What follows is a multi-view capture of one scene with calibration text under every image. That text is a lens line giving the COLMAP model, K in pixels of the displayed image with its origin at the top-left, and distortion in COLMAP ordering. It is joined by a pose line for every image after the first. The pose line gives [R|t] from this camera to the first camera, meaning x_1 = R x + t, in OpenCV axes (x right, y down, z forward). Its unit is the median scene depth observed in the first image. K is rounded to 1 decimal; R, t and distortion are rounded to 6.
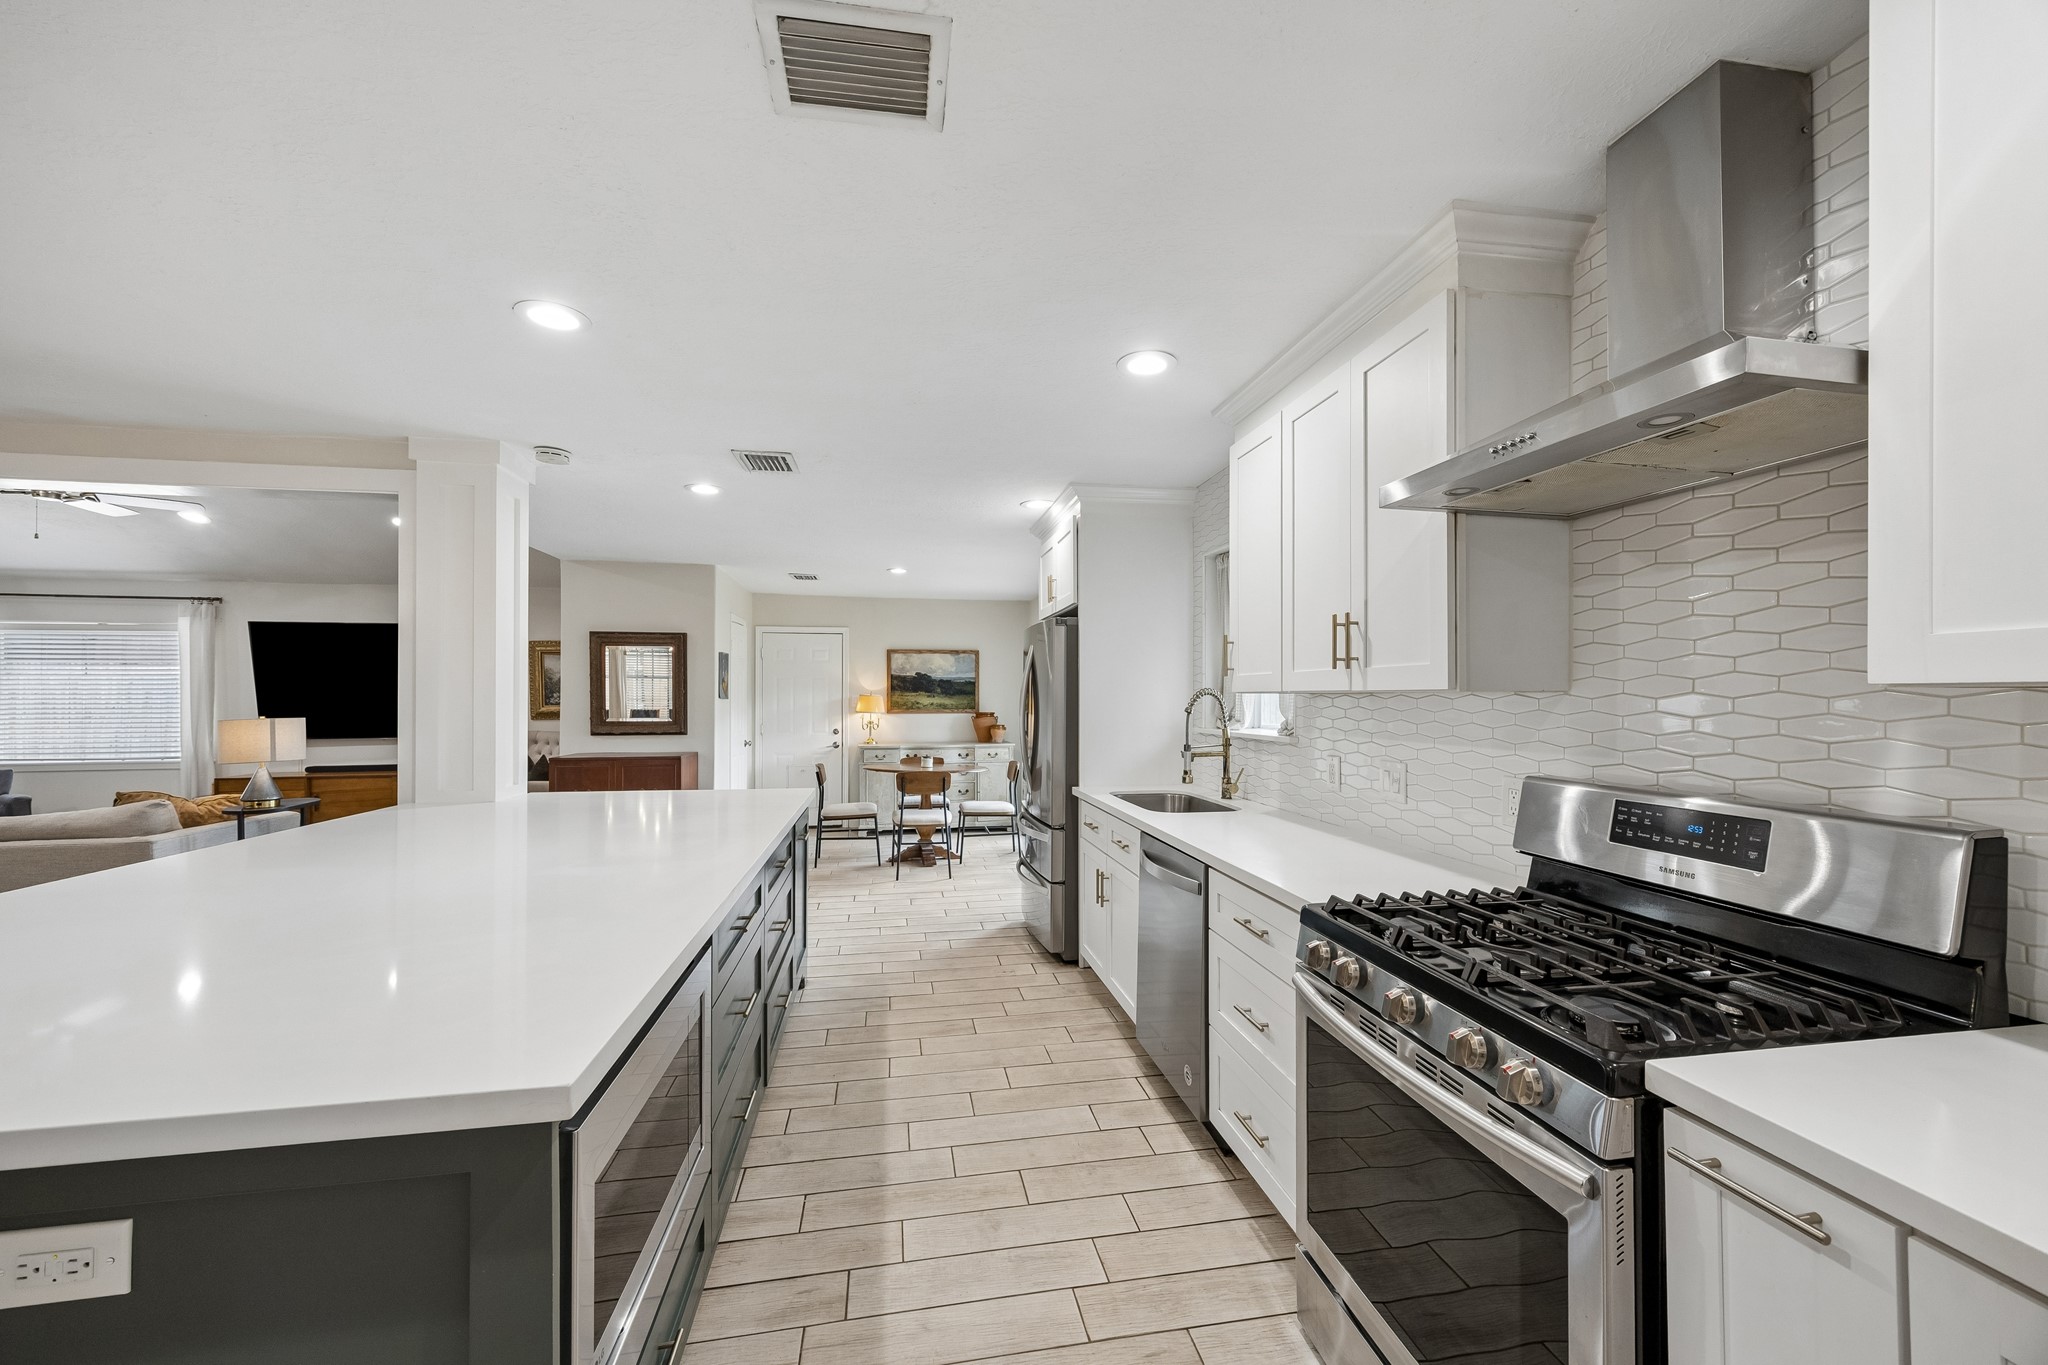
lens RADIAL K [[775.3, 0, 1021.6], [0, 775.3, 697.9], [0, 0, 1]] dist [-0.000458, 0.000030]
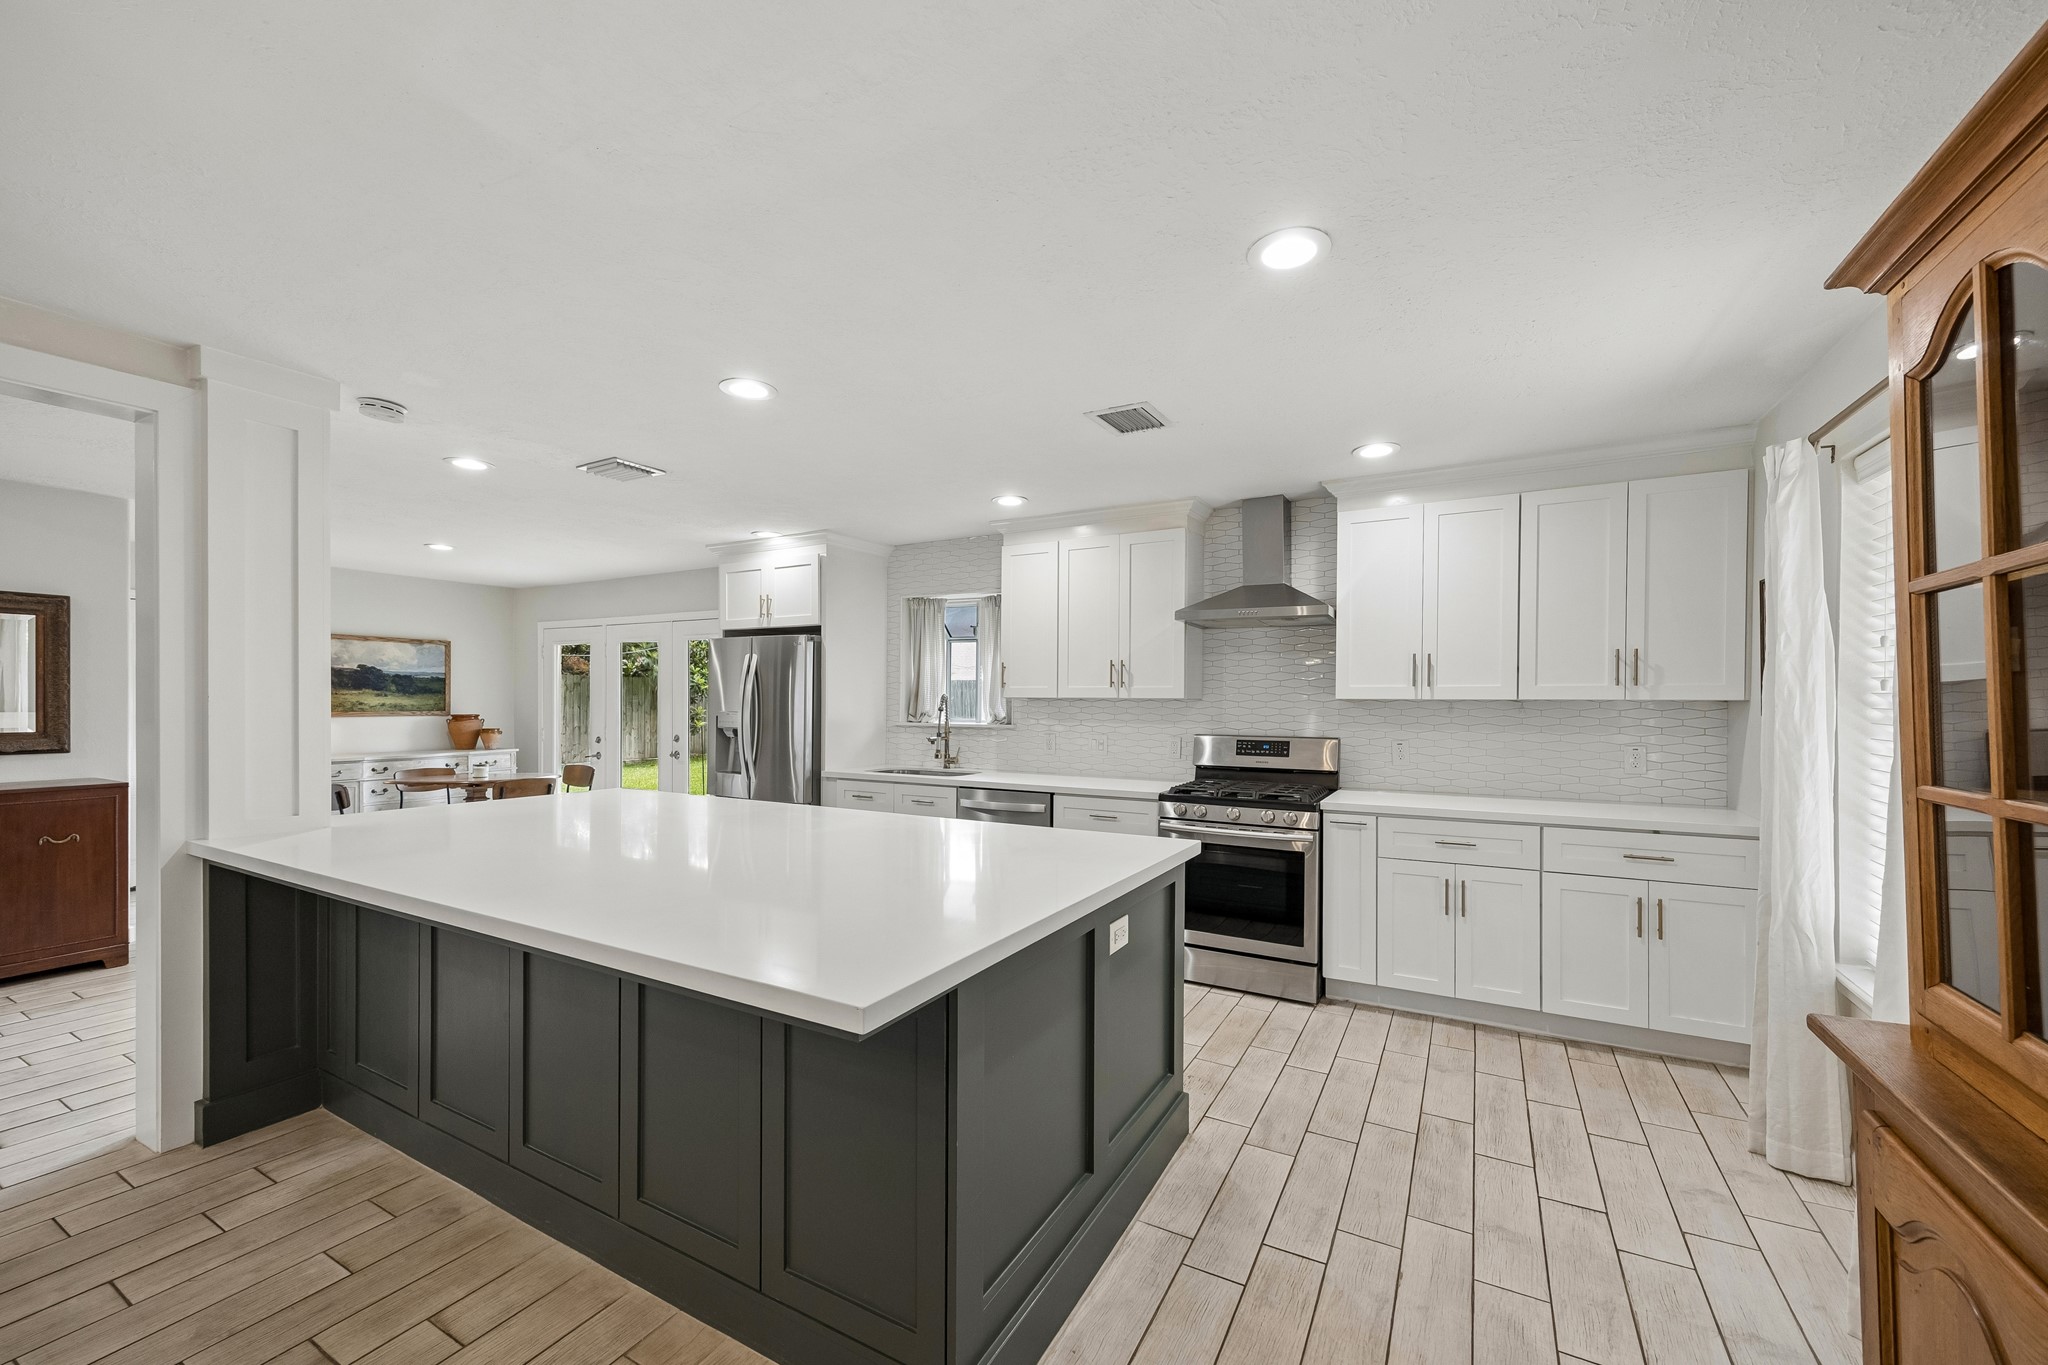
lens RADIAL K [[789.8, 0, 1031.4], [0, 789.8, 709.6], [0, 0, 1]] dist [0.001515, 0.000139]
pose [[0.642376, -0.005864, 0.766367, -0.446249], [-0.005242, 0.999914, 0.012045, -0.000701], [-0.766371, -0.011755, 0.642290, -0.053115]]
